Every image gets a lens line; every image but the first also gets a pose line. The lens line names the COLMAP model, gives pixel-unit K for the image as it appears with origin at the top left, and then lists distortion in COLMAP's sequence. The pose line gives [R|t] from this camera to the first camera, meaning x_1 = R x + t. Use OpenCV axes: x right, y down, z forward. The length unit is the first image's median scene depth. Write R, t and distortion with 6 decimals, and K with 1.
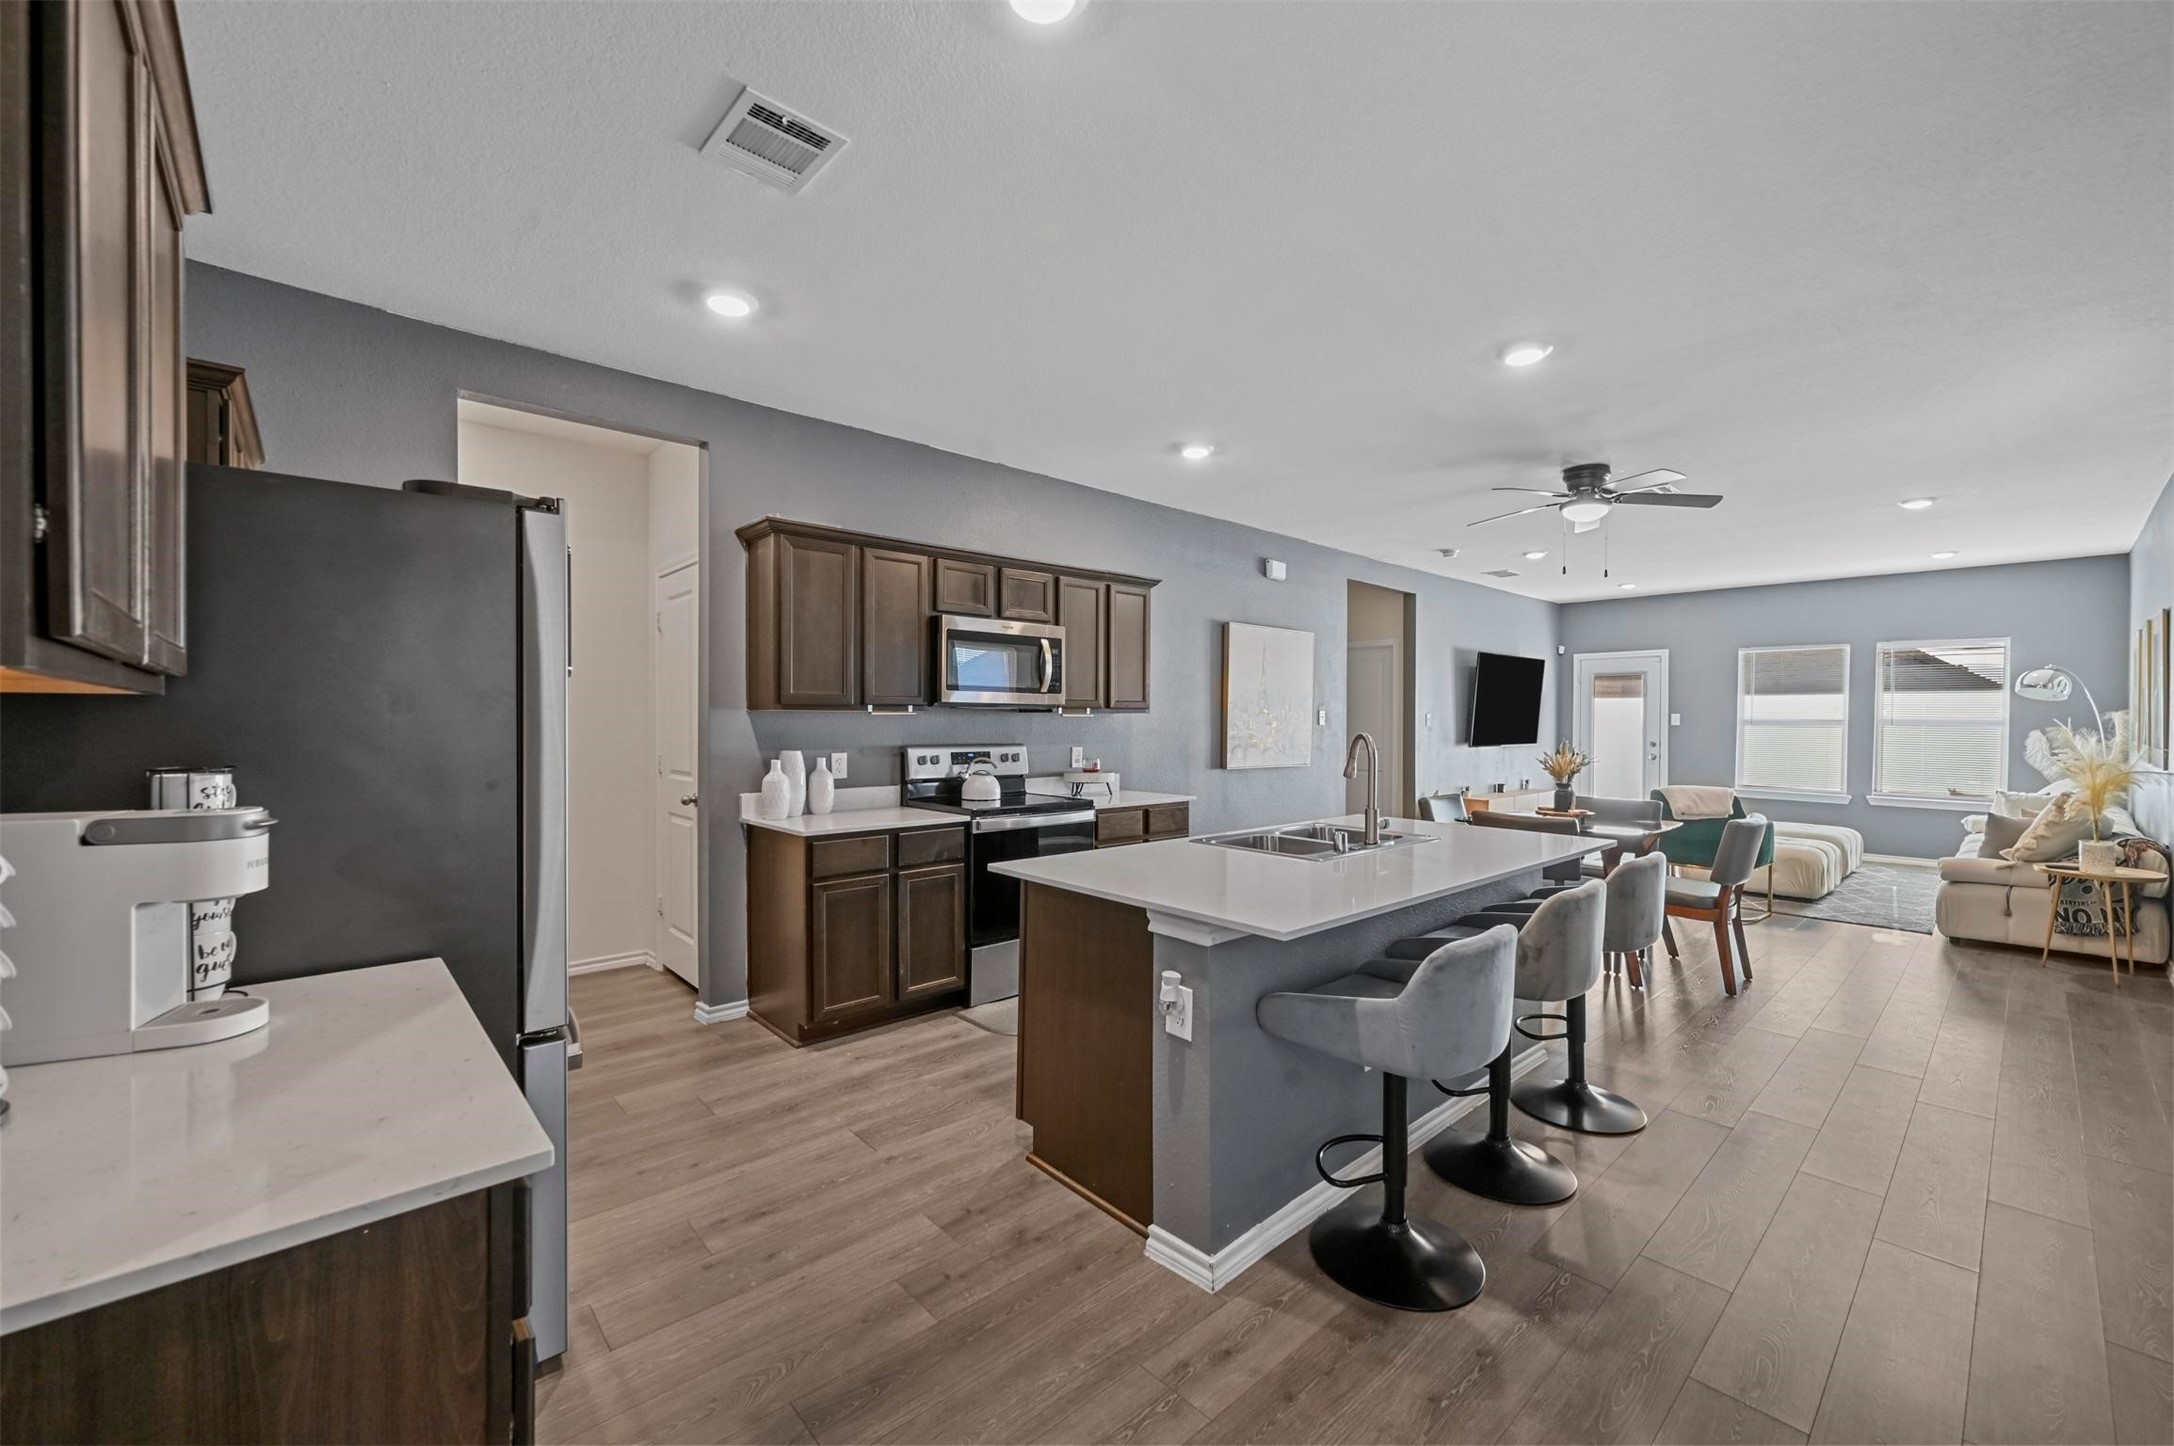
lens RADIAL K [[860.3, 0, 1082.7], [0, 860.3, 714.3], [0, 0, 1]] dist [-0.000571, -0.000014]
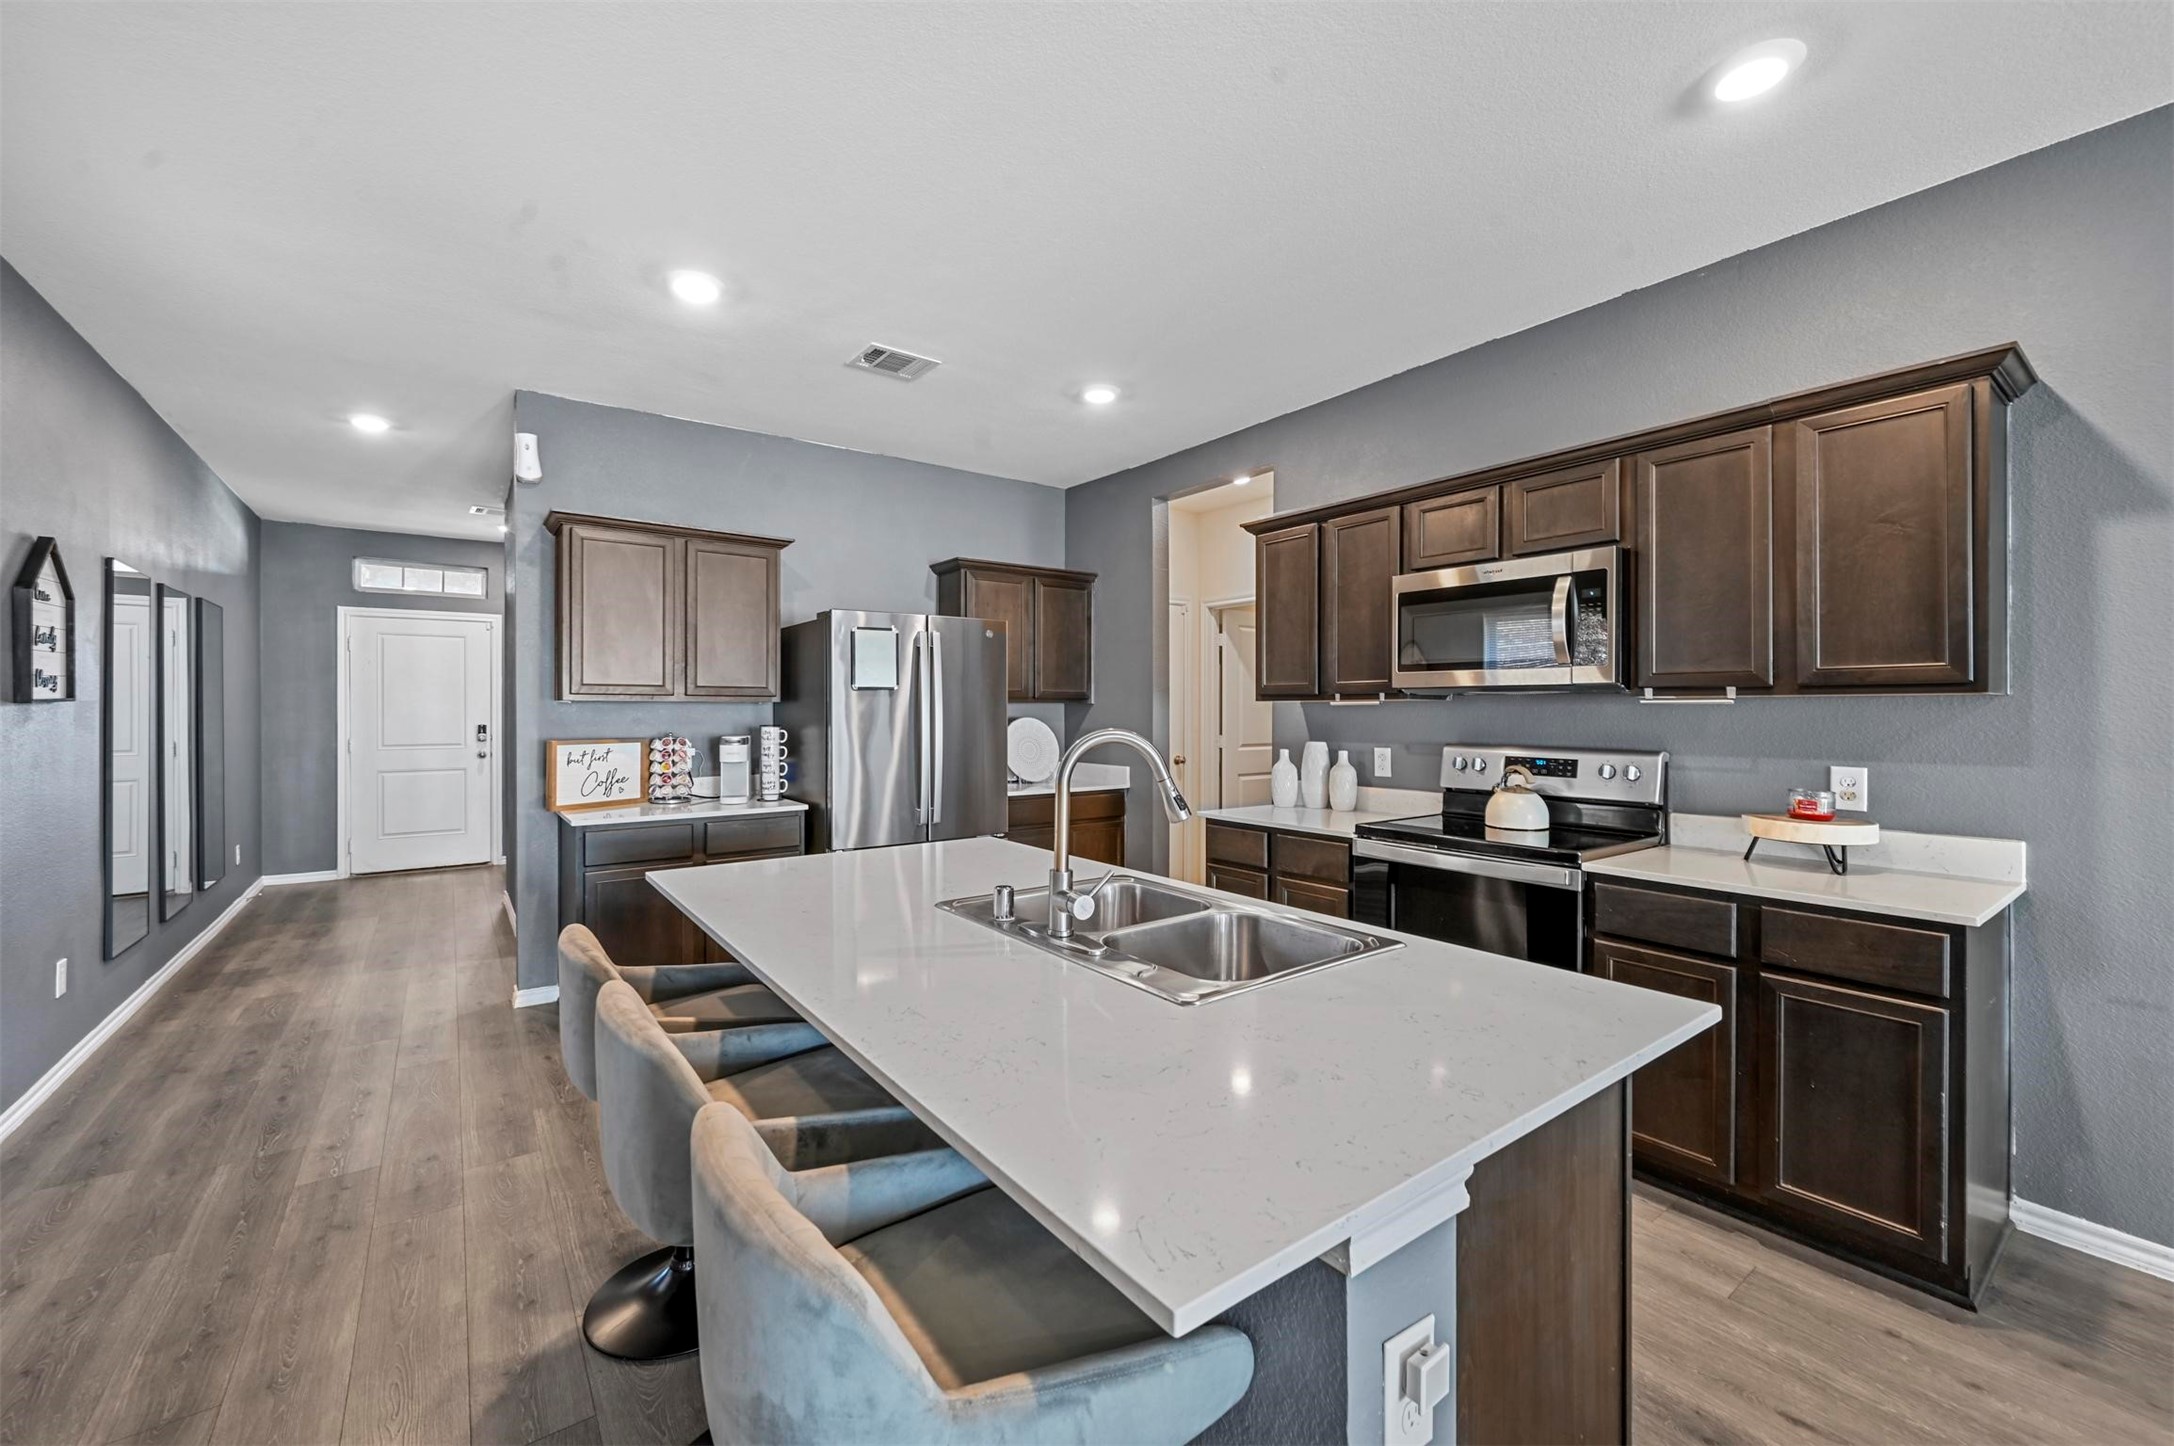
lens RADIAL K [[860.3, 0, 1082.7], [0, 860.3, 714.3], [0, 0, 1]] dist [-0.000571, -0.000014]
pose [[-0.093217, -0.000869, -0.995645, 0.570042], [0.001308, 0.999999, -0.000995, 0.009396], [0.995645, -0.001395, -0.093216, 0.696997]]
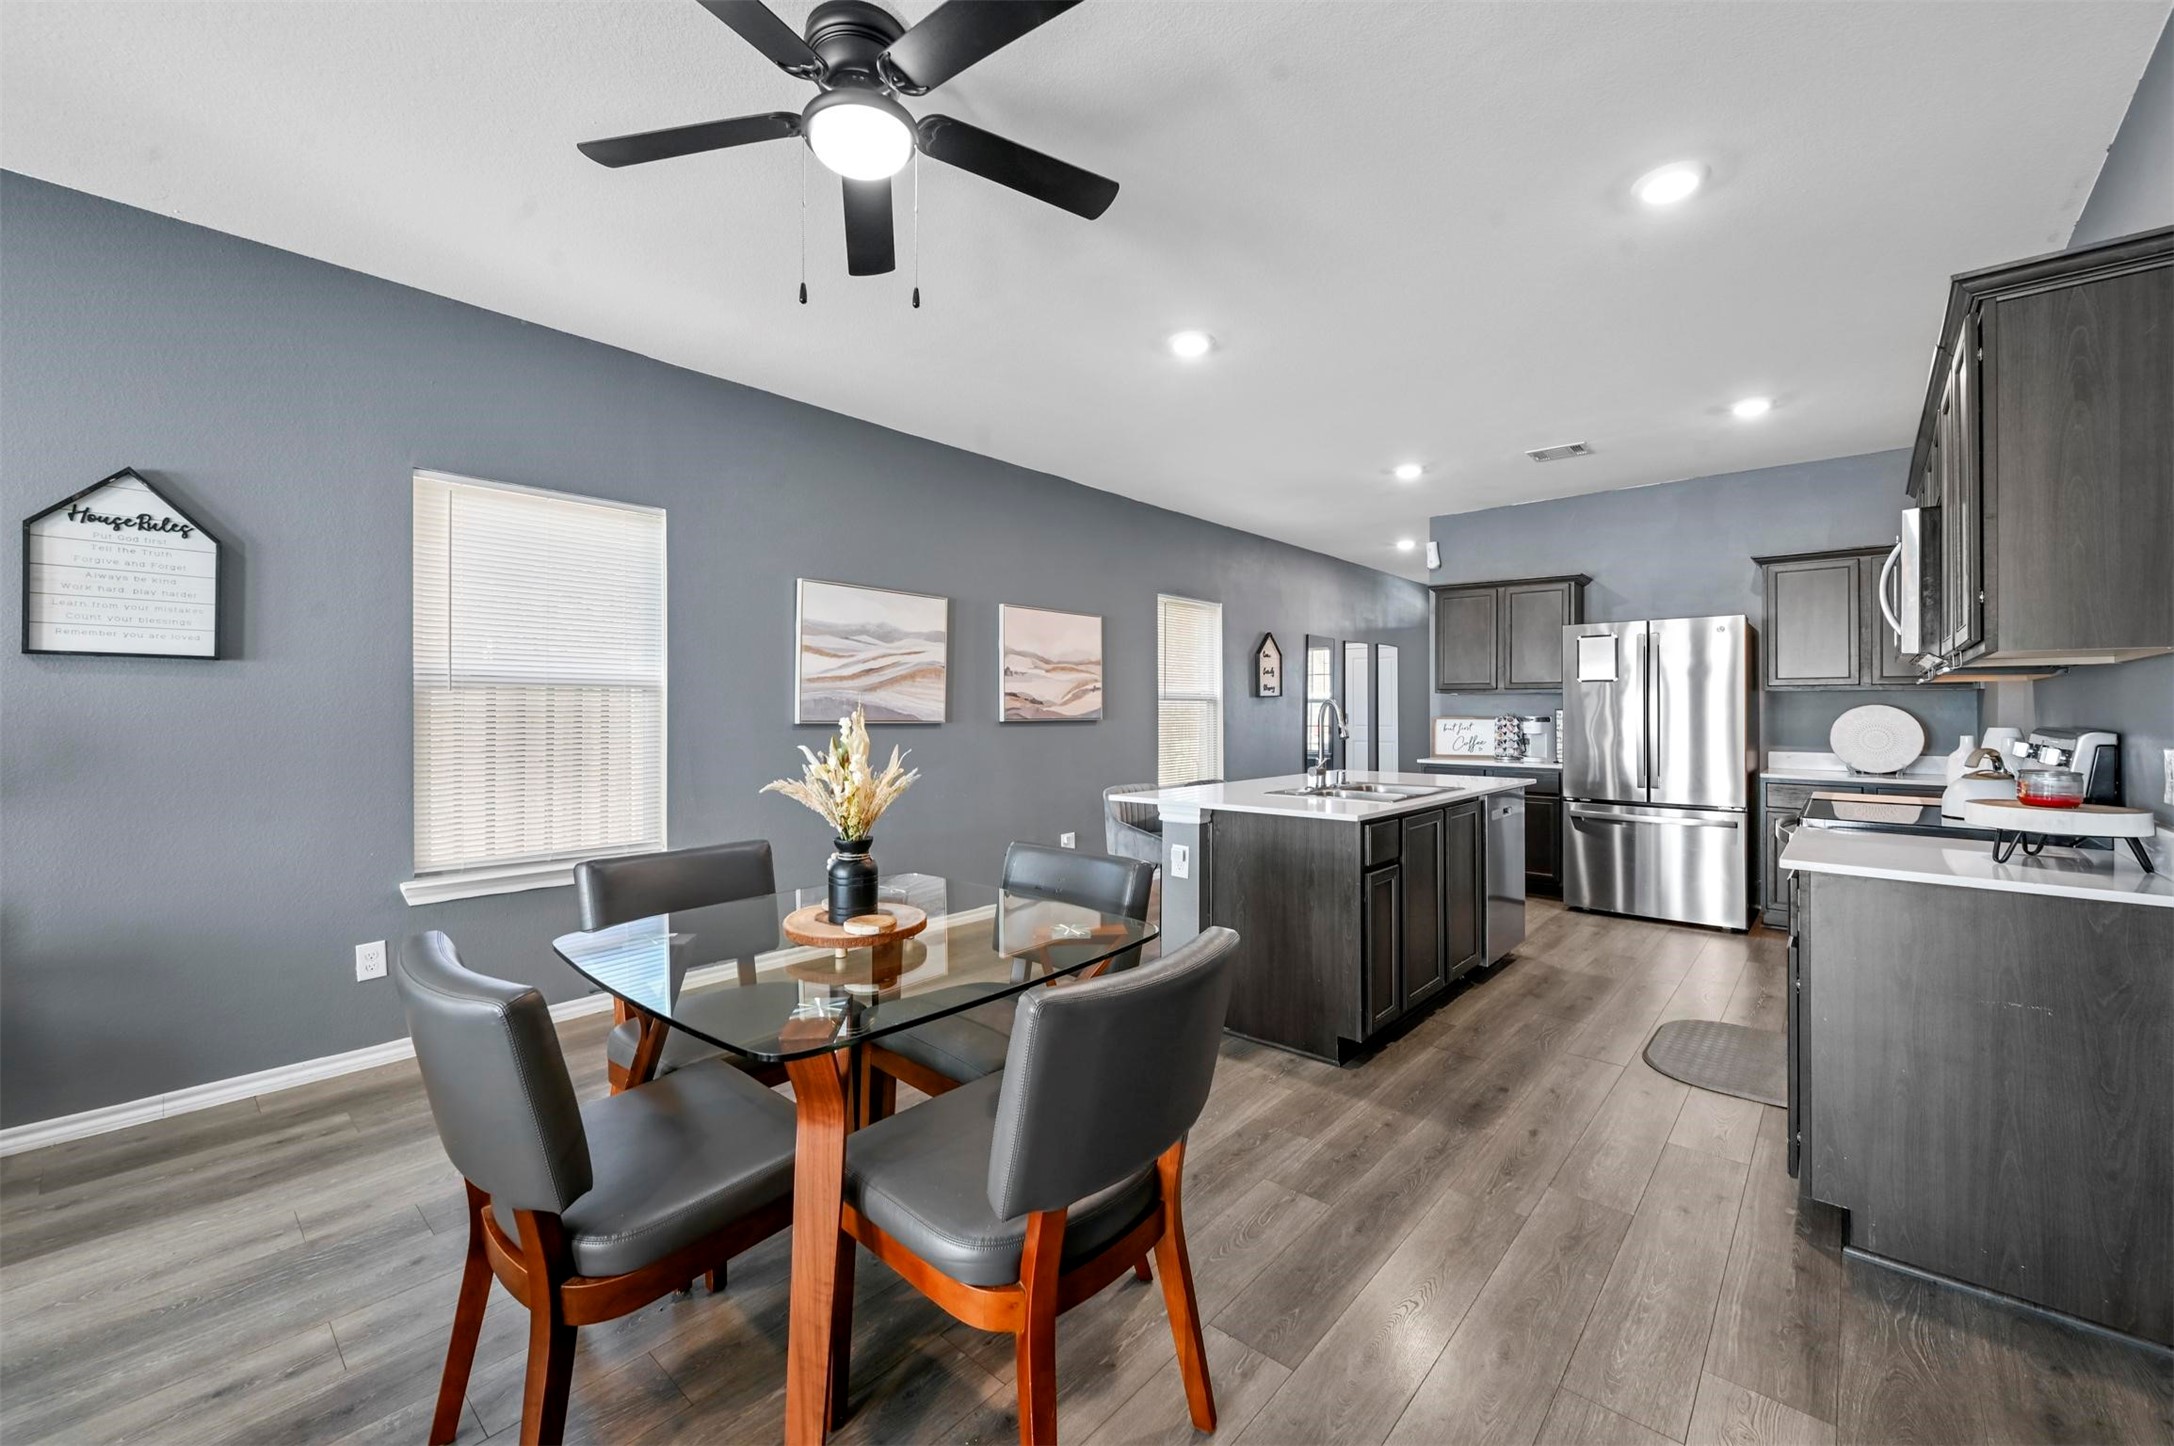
lens RADIAL K [[866.7, 0, 1080.6], [0, 866.7, 698.7], [0, 0, 1]] dist [0.000669, -0.000036]
pose [[-0.994106, -0.011695, -0.107778, 0.544035], [-0.010181, 0.999842, -0.014587, 0.029919], [0.107931, -0.013403, -0.994068, 1.471368]]
